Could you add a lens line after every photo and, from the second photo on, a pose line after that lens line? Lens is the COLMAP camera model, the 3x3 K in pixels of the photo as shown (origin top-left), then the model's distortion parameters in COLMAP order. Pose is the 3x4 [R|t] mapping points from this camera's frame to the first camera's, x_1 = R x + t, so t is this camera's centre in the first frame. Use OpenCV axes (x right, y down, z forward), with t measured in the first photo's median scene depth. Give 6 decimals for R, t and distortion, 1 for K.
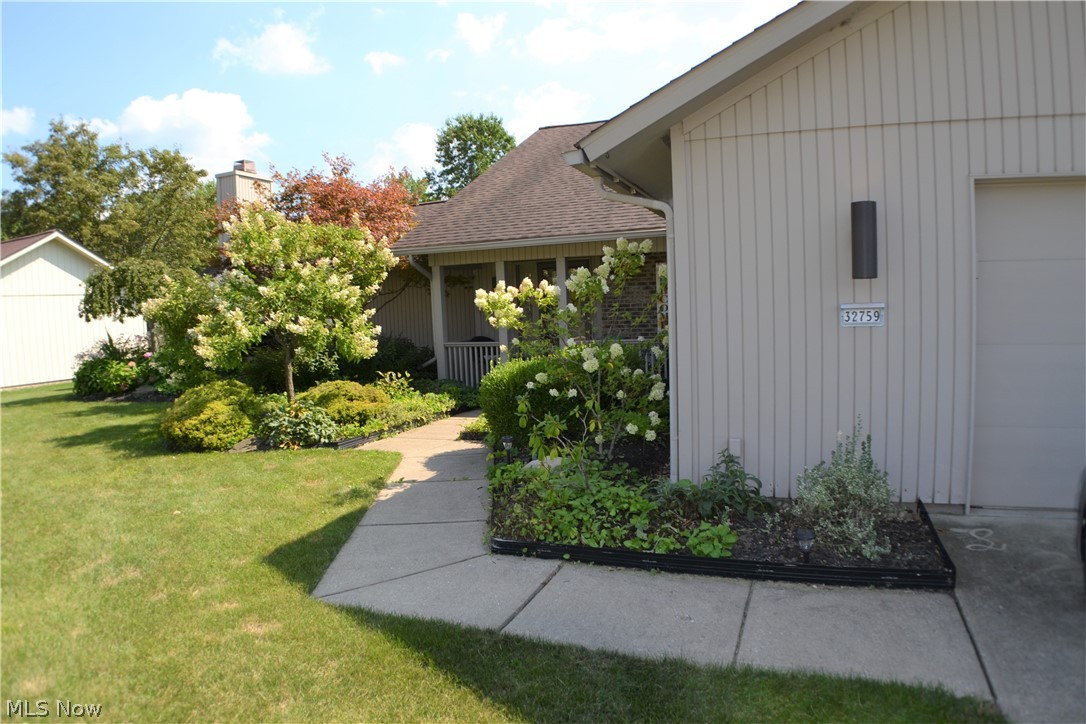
lens RADIAL K [[739.8, 0, 543.0], [0, 739.8, 362.0], [0, 0, 1]] dist [-0.110477, 0.001680]
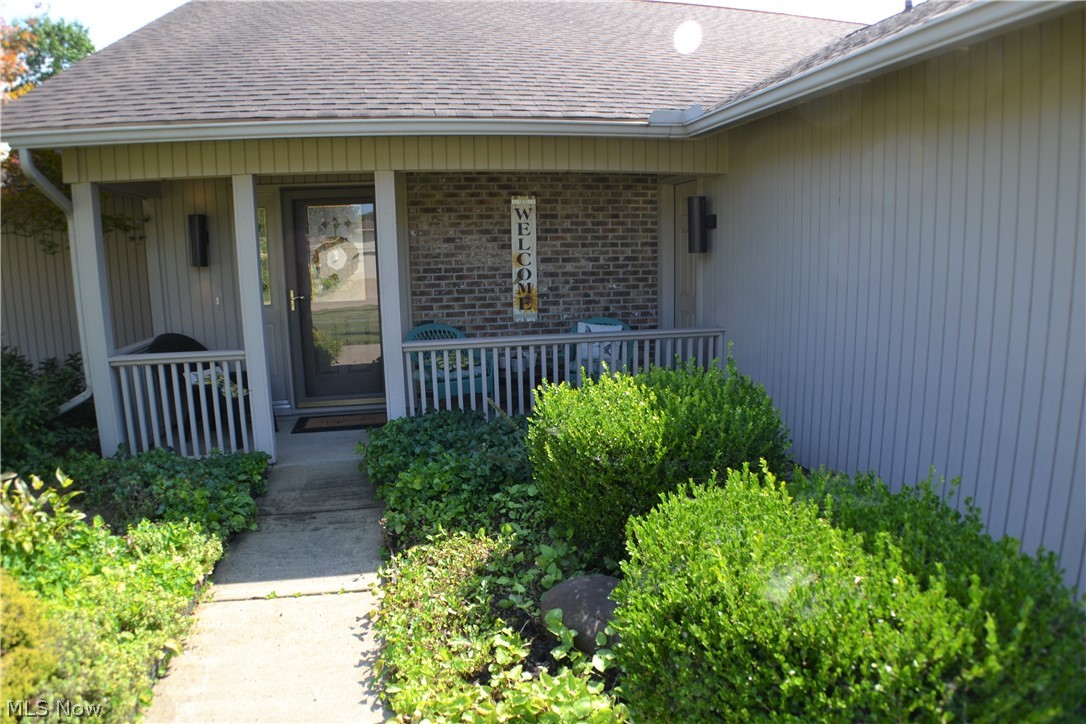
lens RADIAL K [[739.8, 0, 543.0], [0, 739.8, 362.0], [0, 0, 1]] dist [-0.110477, 0.001680]
pose [[0.859095, -0.060886, 0.508182, -0.125800], [0.034581, 0.997535, 0.061056, -0.040047], [-0.510647, -0.034879, 0.859083, 0.497488]]
